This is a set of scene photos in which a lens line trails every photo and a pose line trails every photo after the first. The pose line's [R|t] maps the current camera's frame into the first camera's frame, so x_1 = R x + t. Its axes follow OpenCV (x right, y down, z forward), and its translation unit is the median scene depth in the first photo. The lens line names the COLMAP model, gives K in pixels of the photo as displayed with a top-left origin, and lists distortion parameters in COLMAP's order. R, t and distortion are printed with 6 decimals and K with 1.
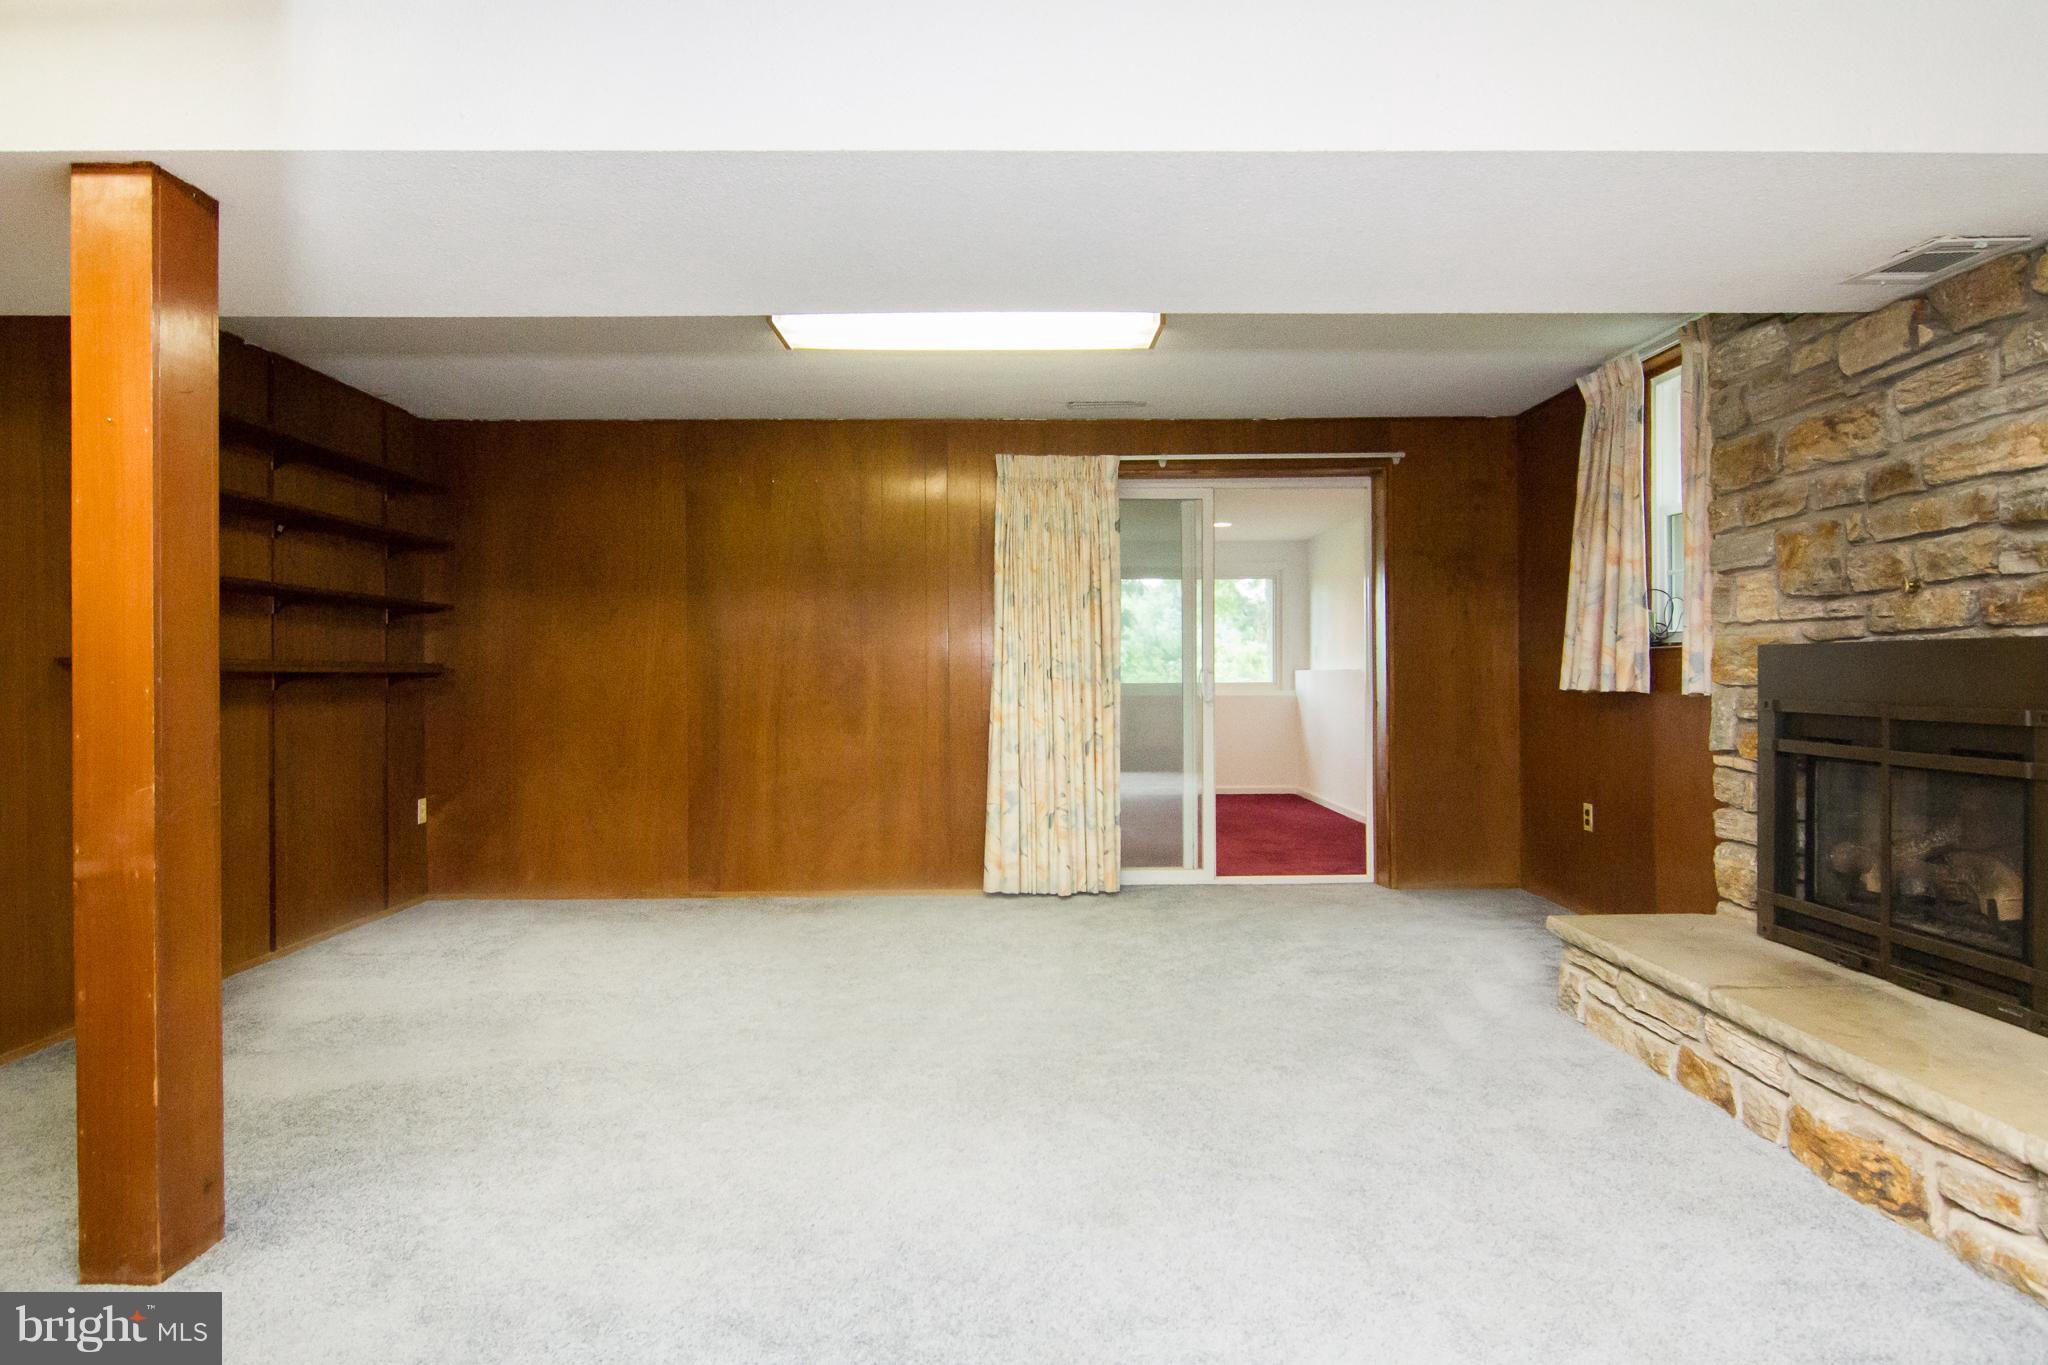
lens RADIAL K [[1183.2, 0, 1024.0], [0, 1183.2, 682.5], [0, 0, 1]] dist [-0.001749, -0.000545]
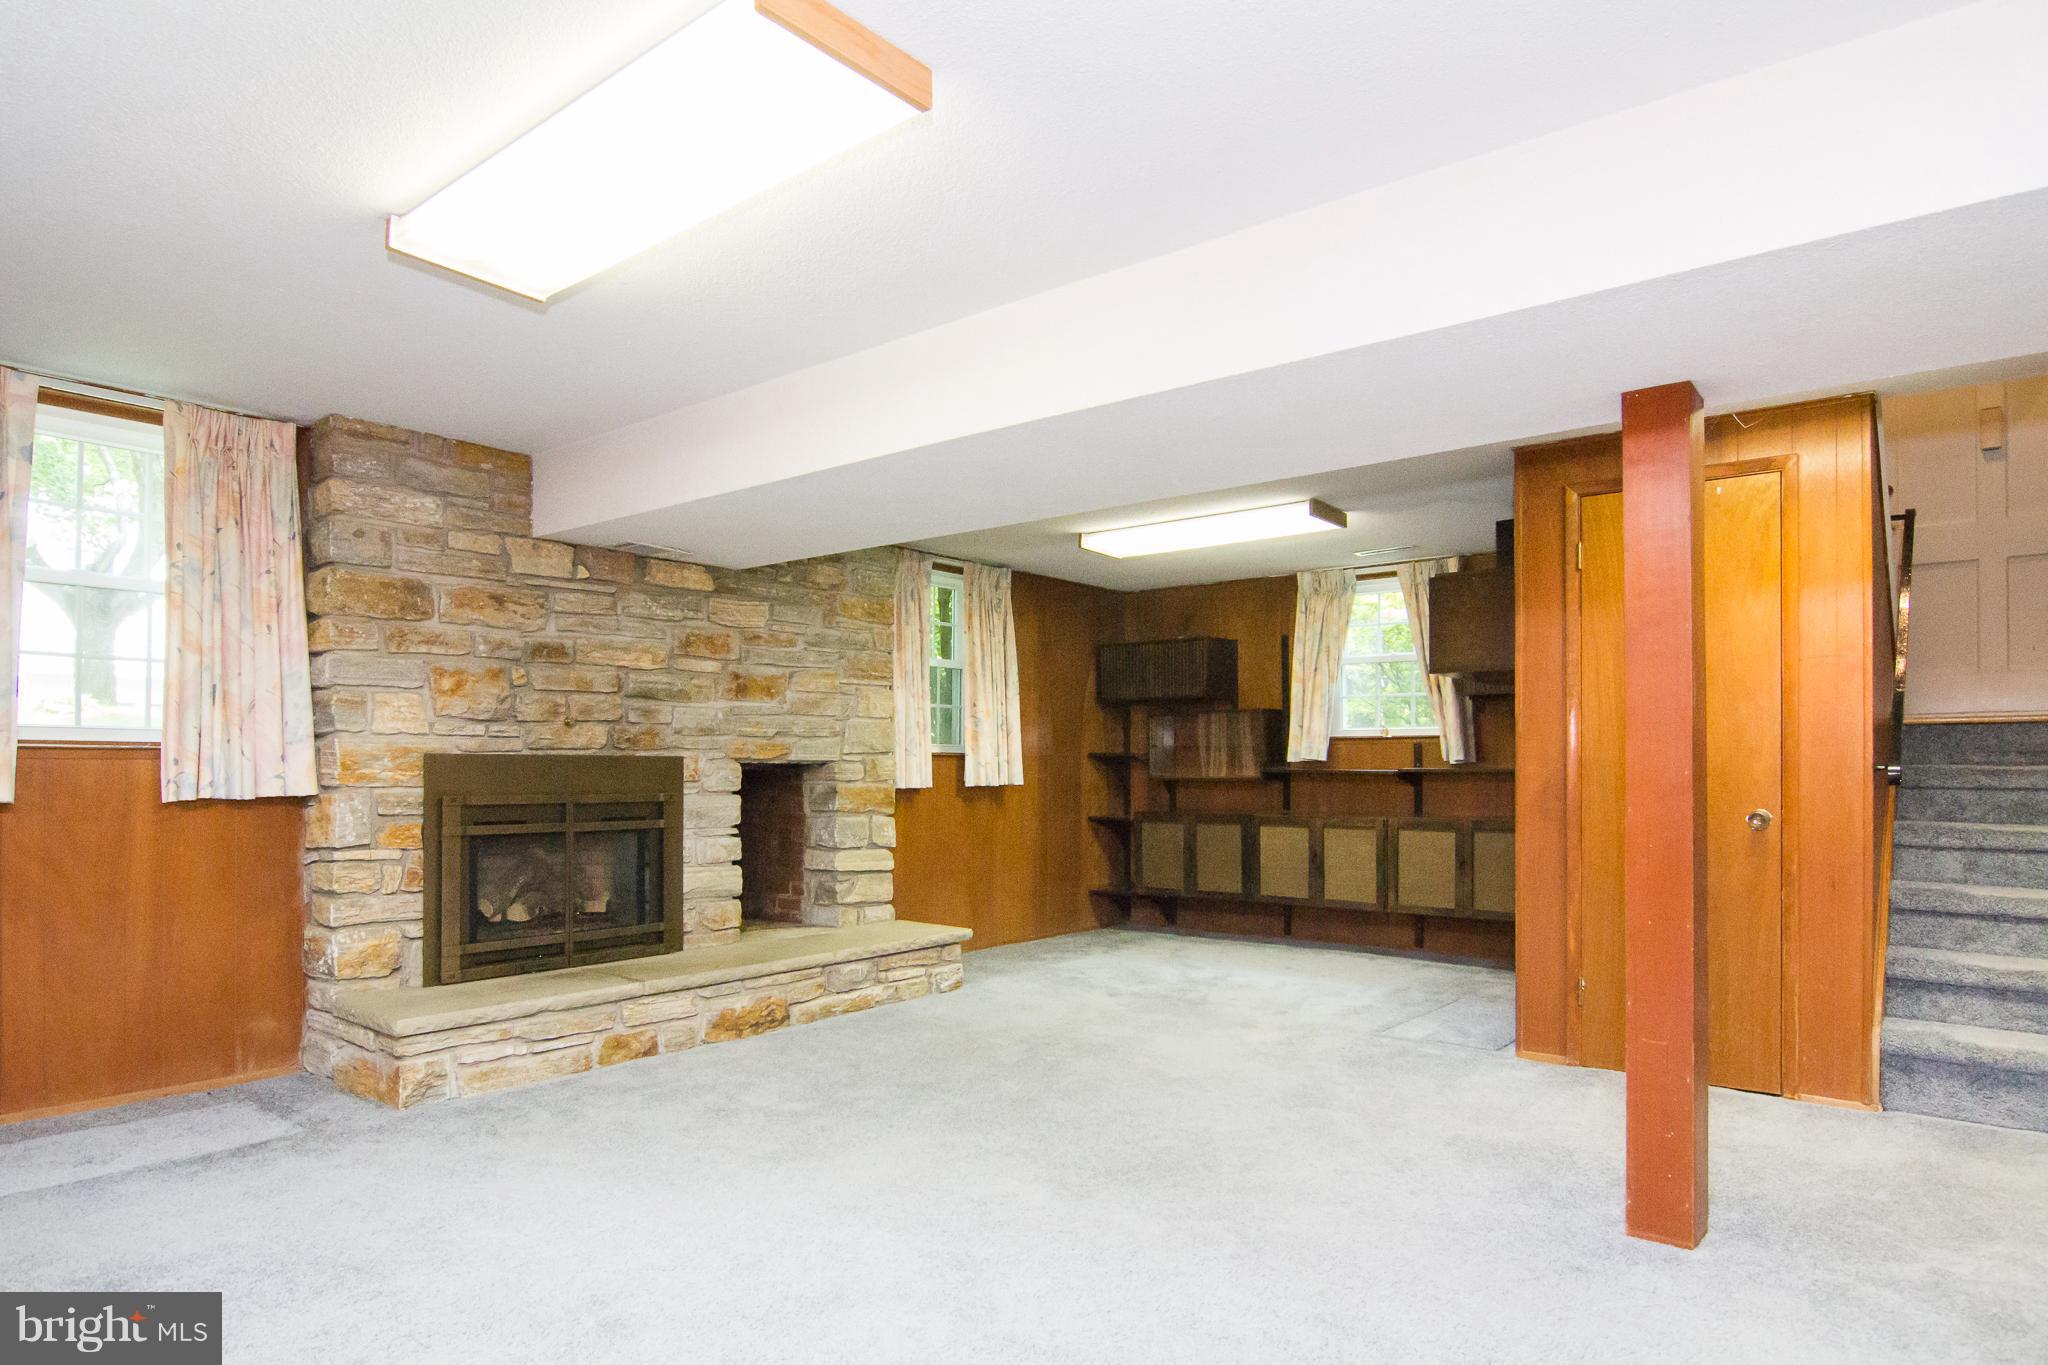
lens RADIAL K [[1190.3, 0, 1024.1], [0, 1190.3, 744.9], [0, 0, 1]] dist [0.000027, -0.000377]
pose [[-0.758560, 0.010094, 0.651525, -0.804222], [0.003575, 0.999929, -0.011330, -0.028618], [-0.651594, -0.006265, -0.758542, 1.852451]]
